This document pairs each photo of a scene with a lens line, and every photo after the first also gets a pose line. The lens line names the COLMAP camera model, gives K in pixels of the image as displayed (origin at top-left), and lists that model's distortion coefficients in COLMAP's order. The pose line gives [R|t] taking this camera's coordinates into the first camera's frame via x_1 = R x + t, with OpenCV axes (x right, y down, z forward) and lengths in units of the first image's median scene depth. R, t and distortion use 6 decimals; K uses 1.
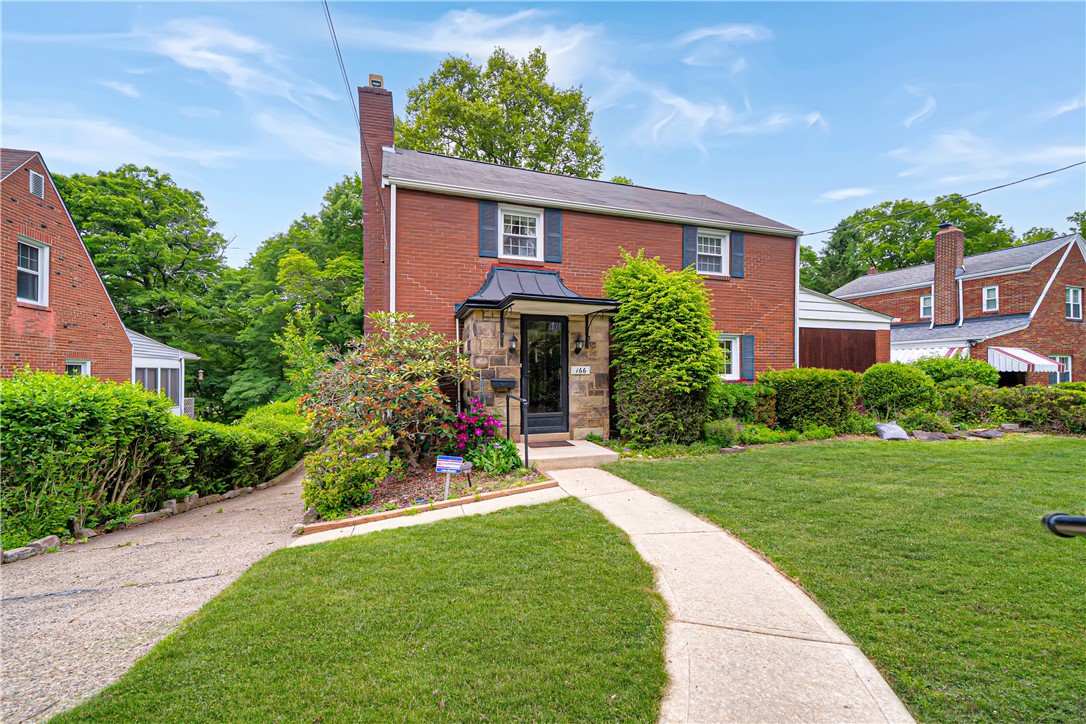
lens RADIAL K [[411.0, 0, 542.1], [0, 411.0, 362.9], [0, 0, 1]] dist [0.001222, -0.001336]
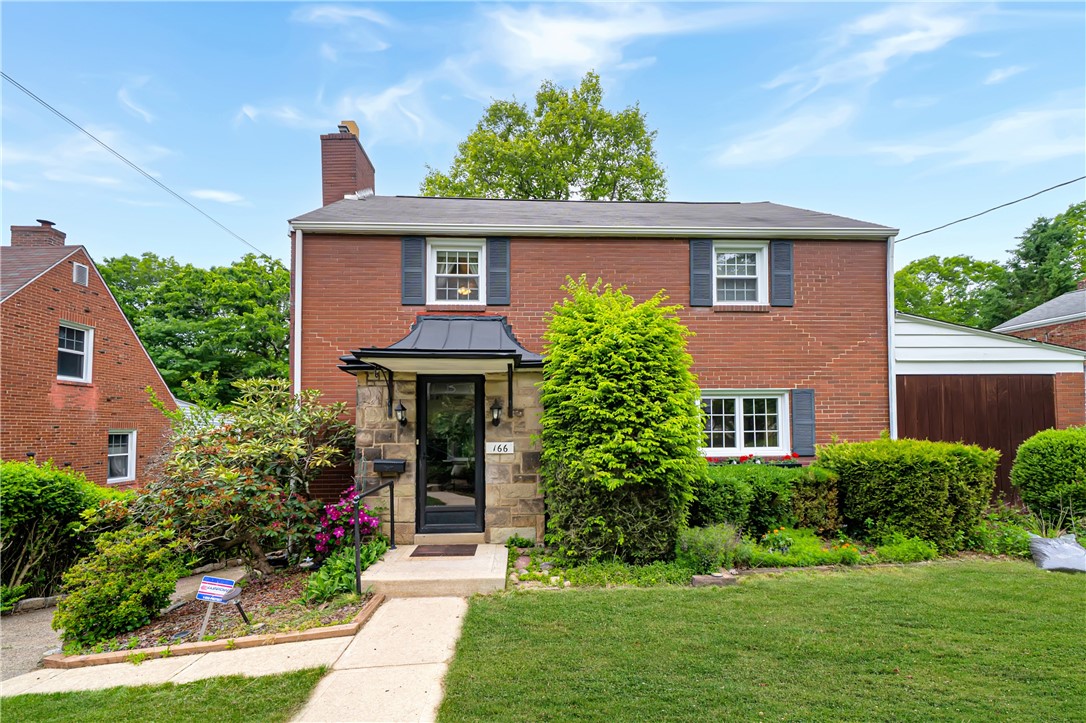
lens RADIAL K [[411.0, 0, 573.6], [0, 411.0, 408.2], [0, 0, 1]] dist [0.001222, -0.001336]
pose [[0.965369, -0.016798, -0.260348, 0.349868], [0.012143, 0.999736, -0.019482, -0.031543], [0.260607, 0.015646, 0.965318, 0.276374]]
